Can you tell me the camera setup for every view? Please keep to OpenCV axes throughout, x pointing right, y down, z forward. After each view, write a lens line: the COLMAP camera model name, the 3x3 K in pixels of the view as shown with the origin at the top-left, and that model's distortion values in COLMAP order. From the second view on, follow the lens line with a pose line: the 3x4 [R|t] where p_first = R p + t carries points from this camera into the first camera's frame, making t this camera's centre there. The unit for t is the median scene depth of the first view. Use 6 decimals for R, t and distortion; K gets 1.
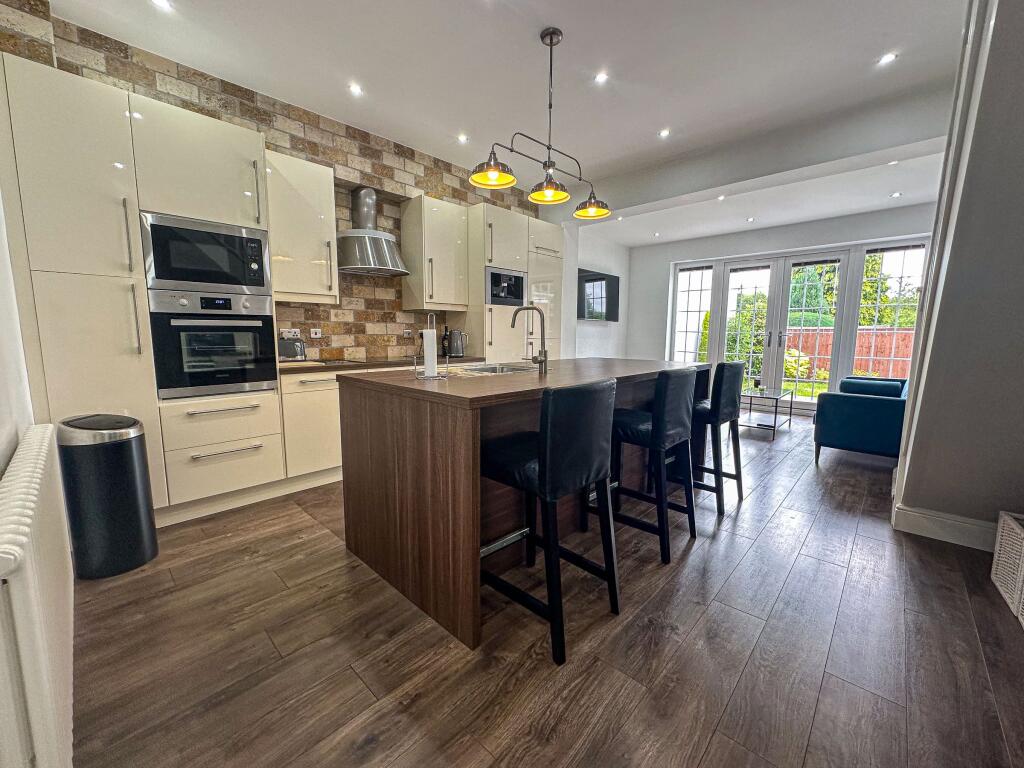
lens RADIAL K [[410.2, 0, 512.0], [0, 410.2, 384.0], [0, 0, 1]] dist [-0.001157, 0.000453]
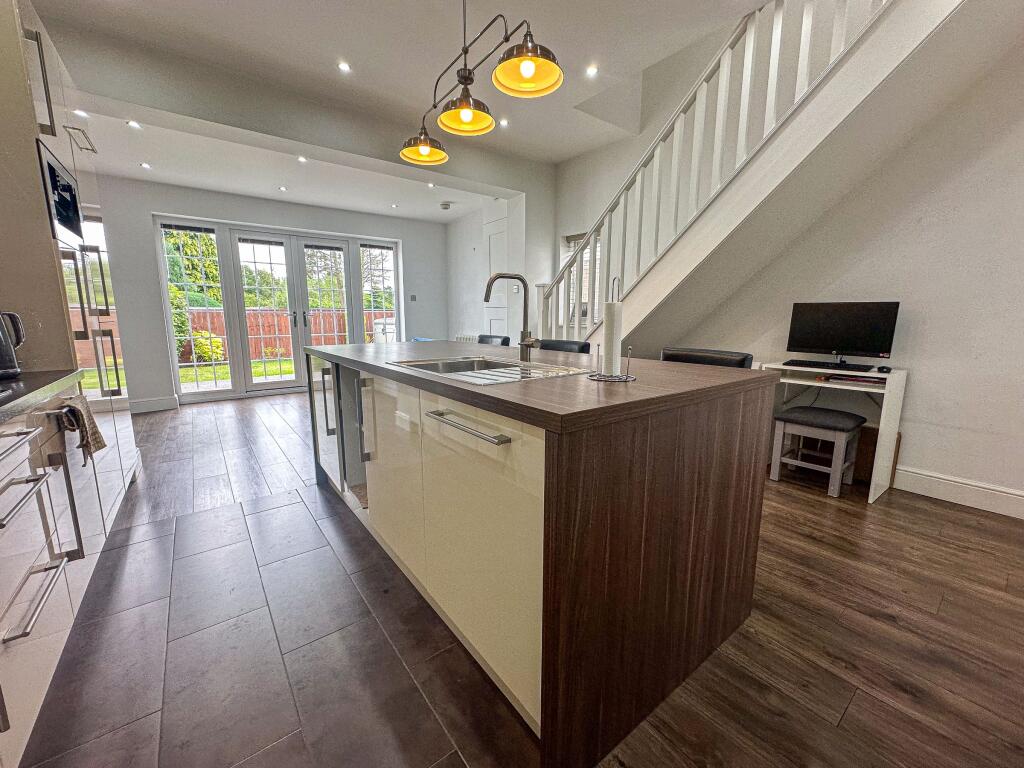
lens RADIAL K [[410.2, 0, 512.0], [0, 410.2, 384.0], [0, 0, 1]] dist [-0.001157, 0.000453]
pose [[0.158047, -0.167270, 0.973161, -0.465488], [0.123620, 0.981145, 0.148566, -0.065821], [-0.979663, 0.096822, 0.175745, 0.567609]]
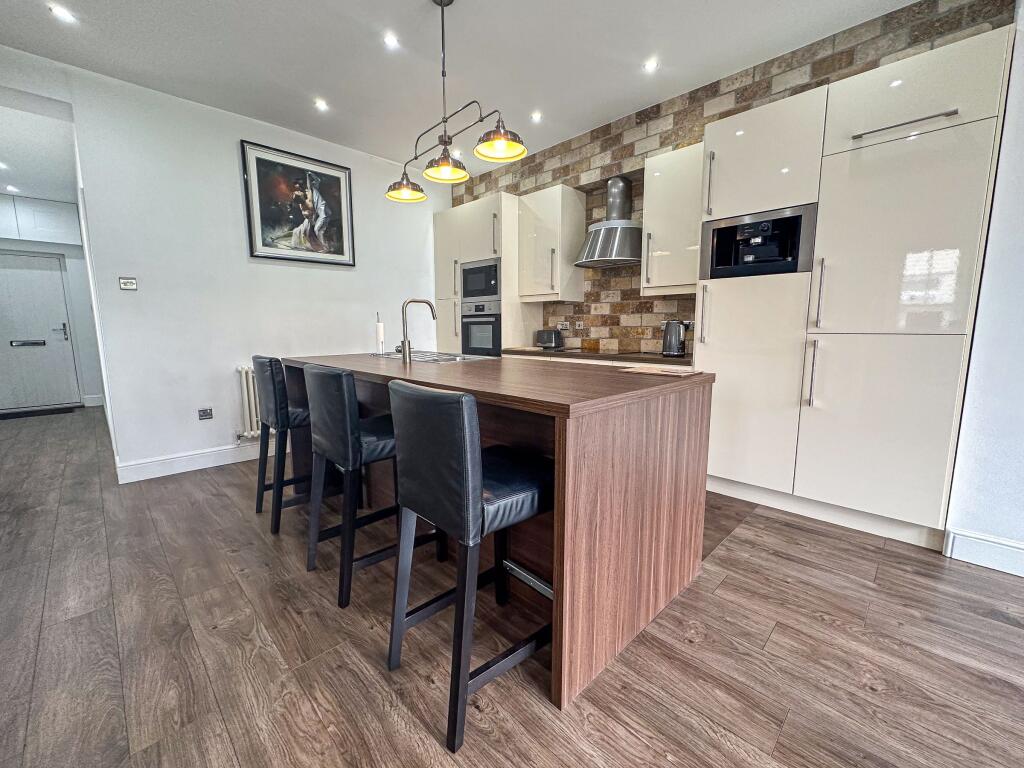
lens RADIAL K [[421.2, 0, 508.3], [0, 421.2, 383.9], [0, 0, 1]] dist [-0.001009, 0.000070]
pose [[-0.030888, 0.134620, -0.990416, 0.727662], [-0.119689, 0.983261, 0.137380, -0.098060], [0.992331, 0.122785, -0.014259, 0.817987]]
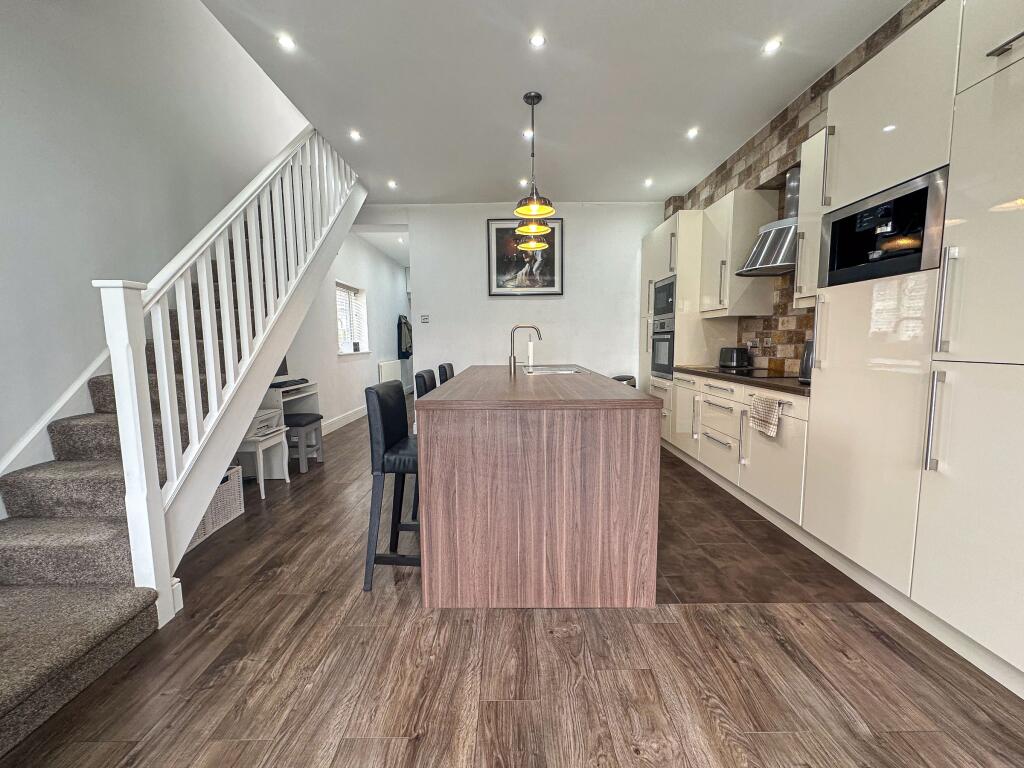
lens RADIAL K [[410.2, 0, 512.0], [0, 410.2, 384.0], [0, 0, 1]] dist [-0.001157, 0.000453]
pose [[-0.724730, 0.077108, -0.684705, 0.662293], [-0.078904, 0.977894, 0.193642, -0.166174], [0.684501, 0.194364, -0.702625, 1.271132]]
